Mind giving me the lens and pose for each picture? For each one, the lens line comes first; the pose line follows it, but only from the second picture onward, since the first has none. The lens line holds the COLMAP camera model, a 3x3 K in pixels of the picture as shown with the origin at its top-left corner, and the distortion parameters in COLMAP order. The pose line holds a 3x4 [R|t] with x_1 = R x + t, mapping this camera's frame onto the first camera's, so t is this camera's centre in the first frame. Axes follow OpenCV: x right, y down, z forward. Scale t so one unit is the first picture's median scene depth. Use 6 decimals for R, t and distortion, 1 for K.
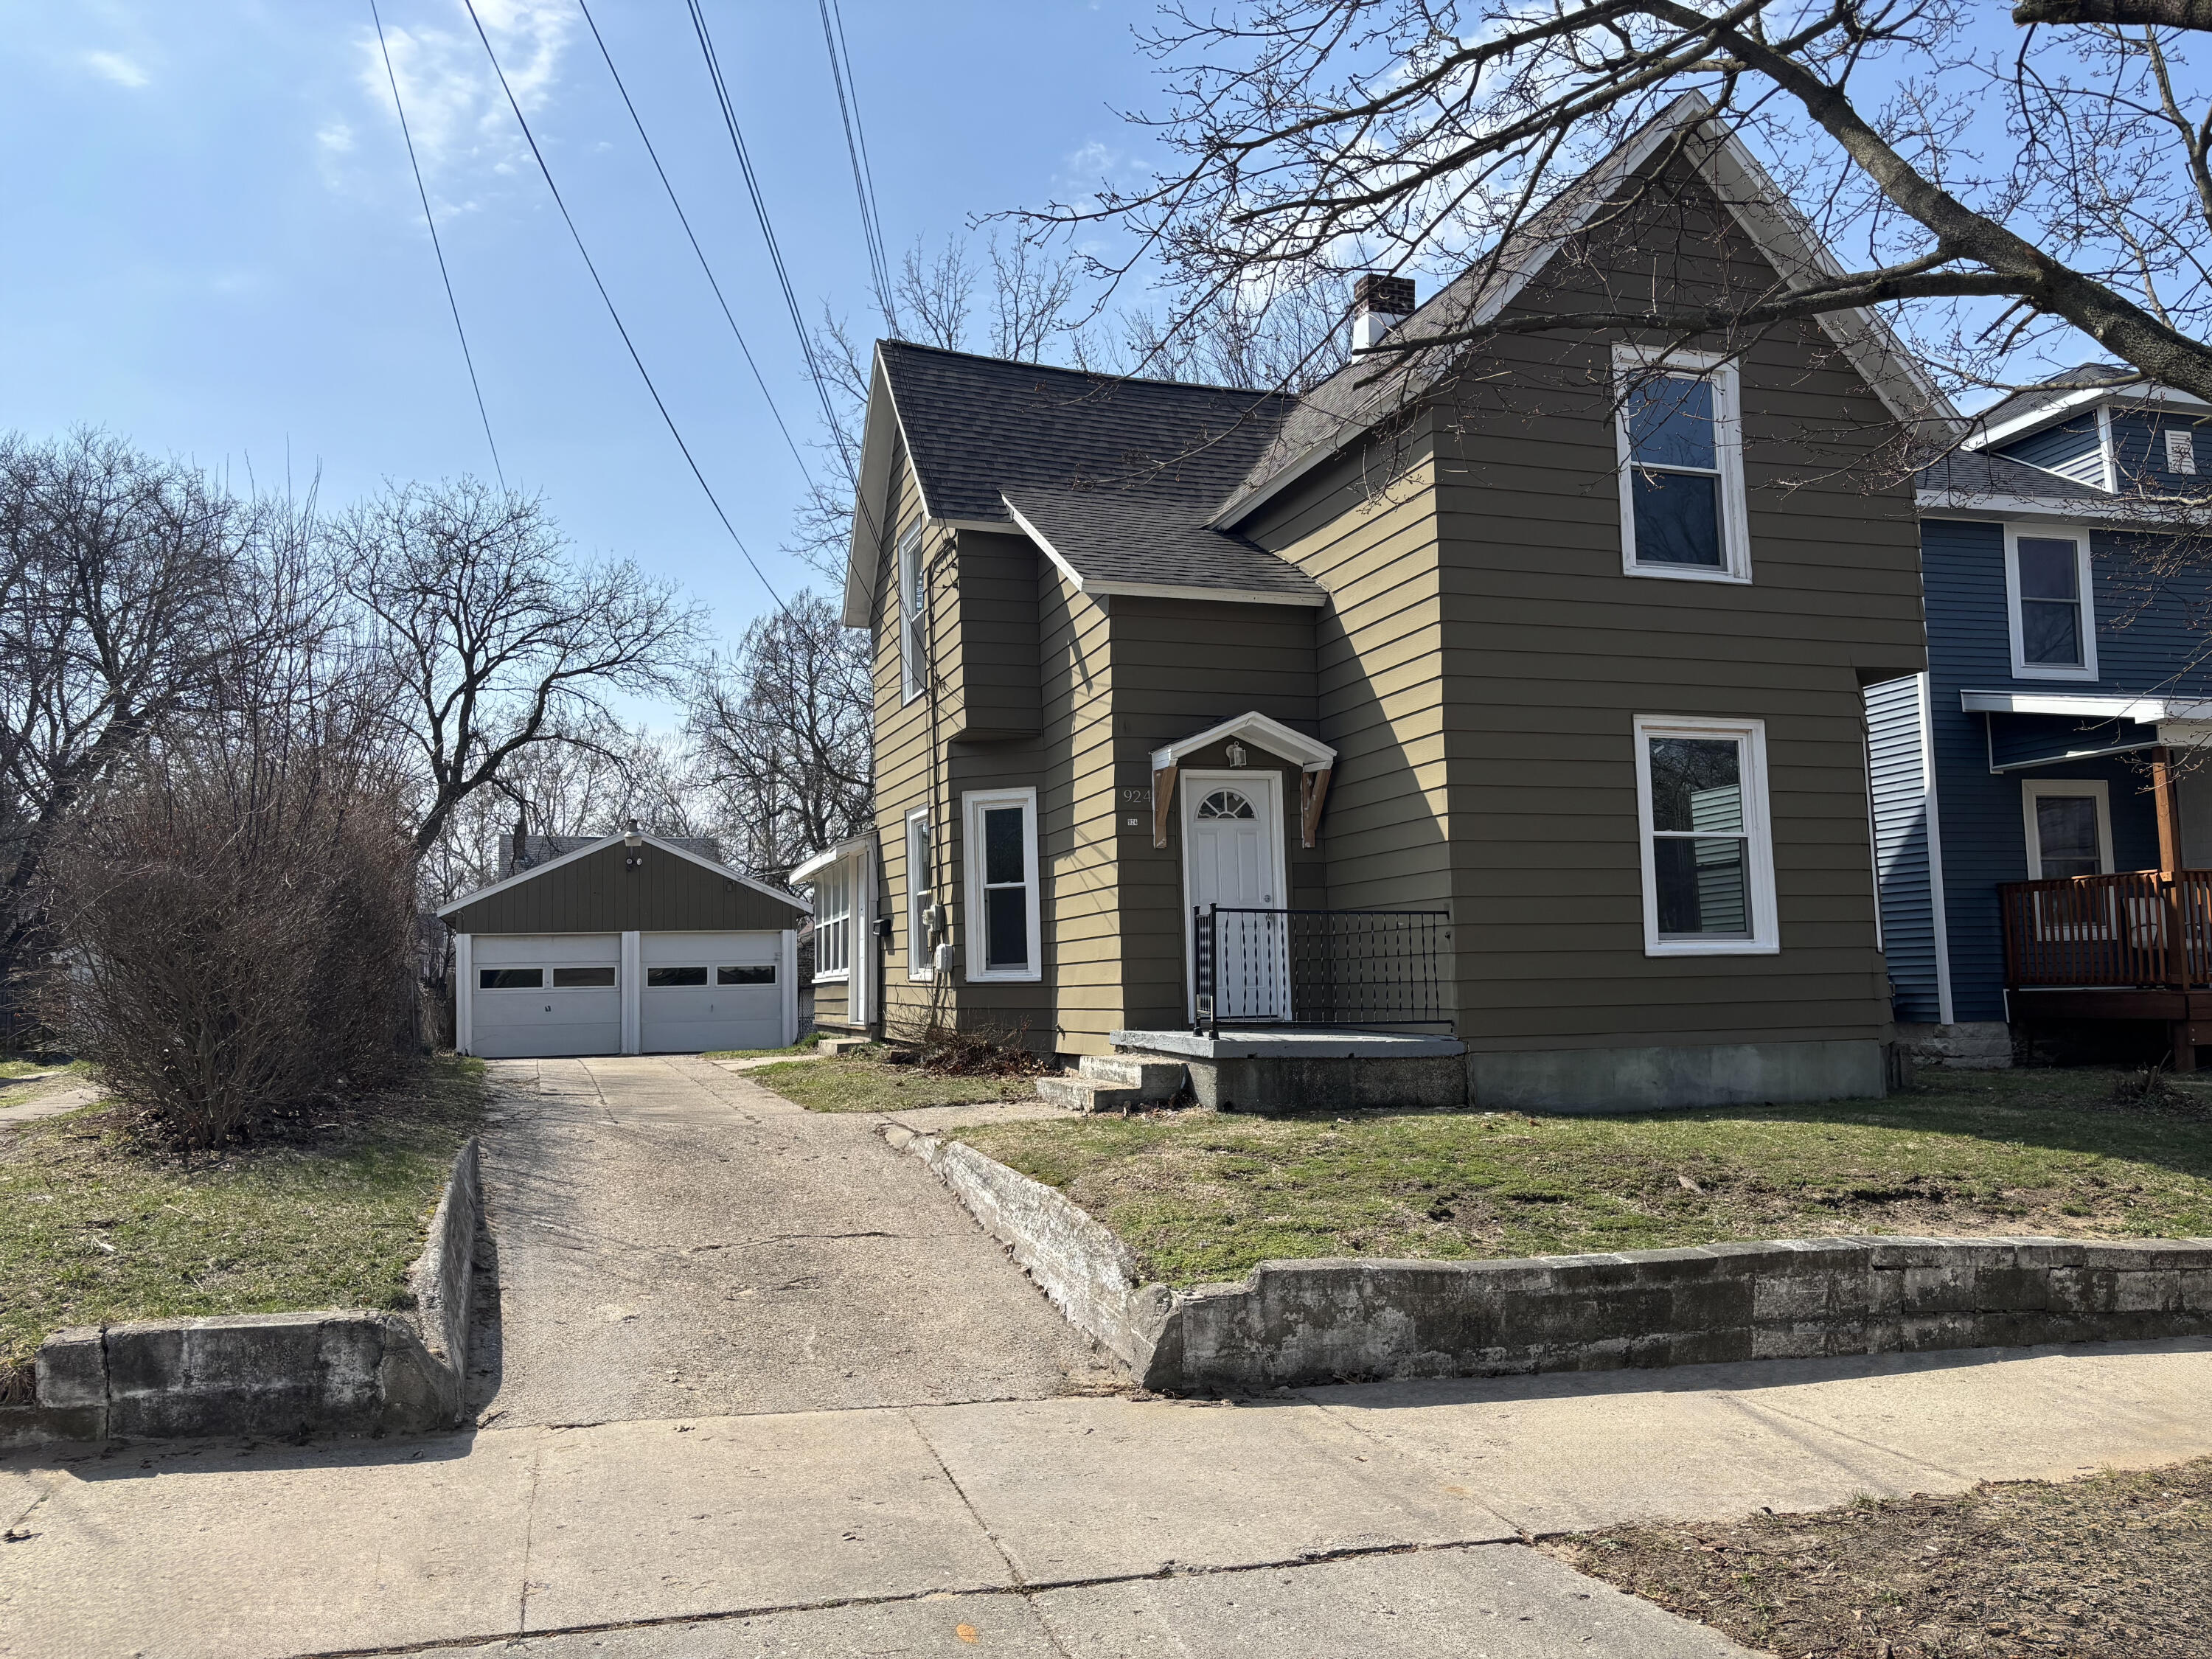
lens RADIAL K [[1677.2, 0, 1099.4], [0, 1677.2, 879.4], [0, 0, 1]] dist [0.005770, -0.000024]
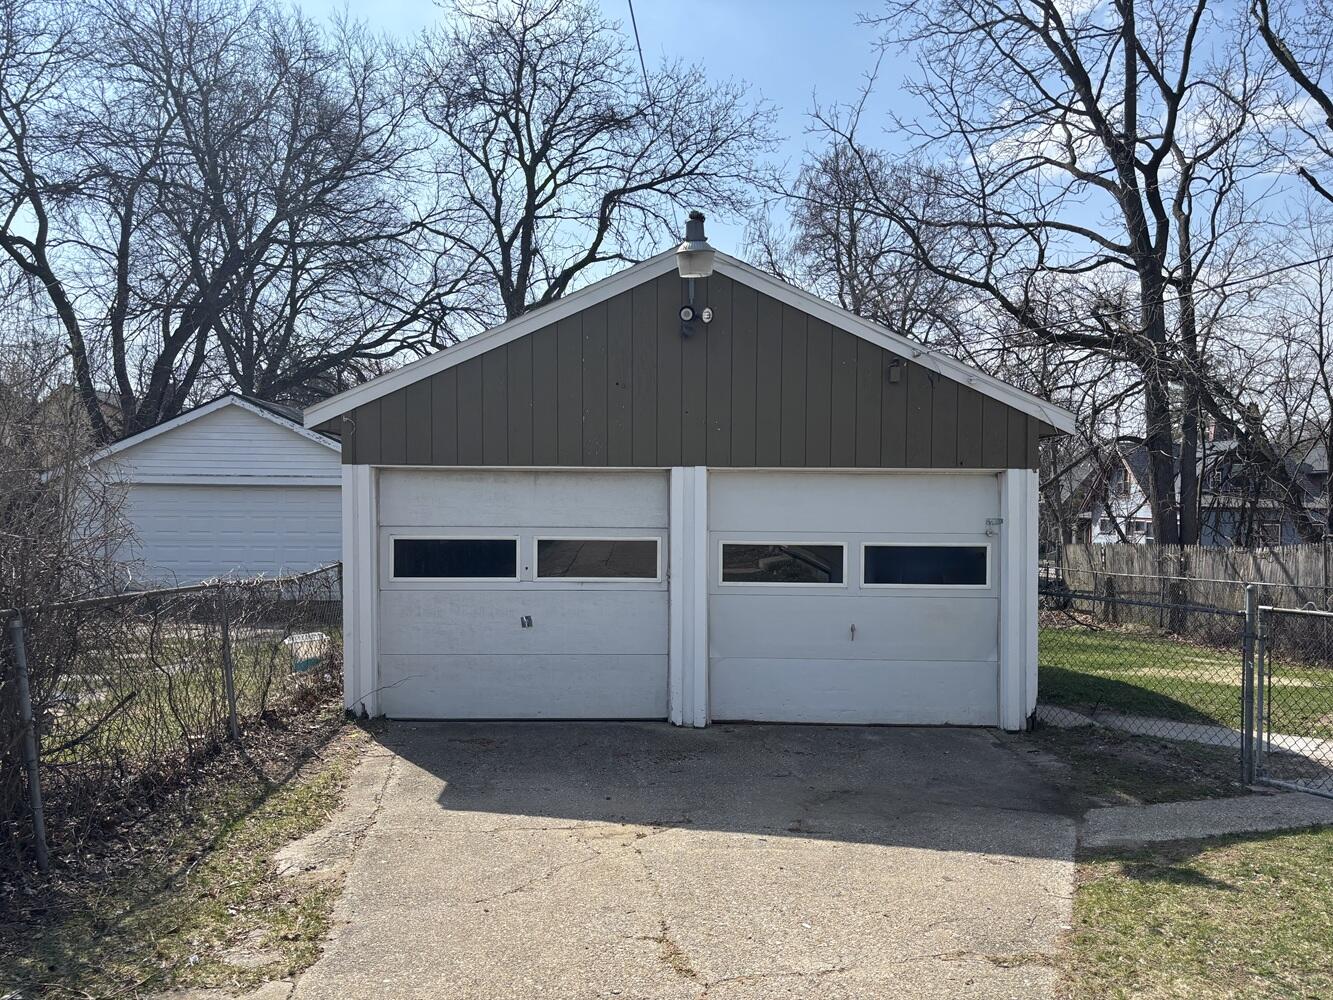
lens RADIAL K [[1010.7, 0, 662.5], [0, 1010.7, 530.1], [0, 0, 1]] dist [0.005770, -0.000024]
pose [[0.954918, 0.035832, -0.294700, -0.196218], [-0.006181, 0.994874, 0.100935, 0.019415], [0.296806, -0.094563, 0.950244, 0.705194]]
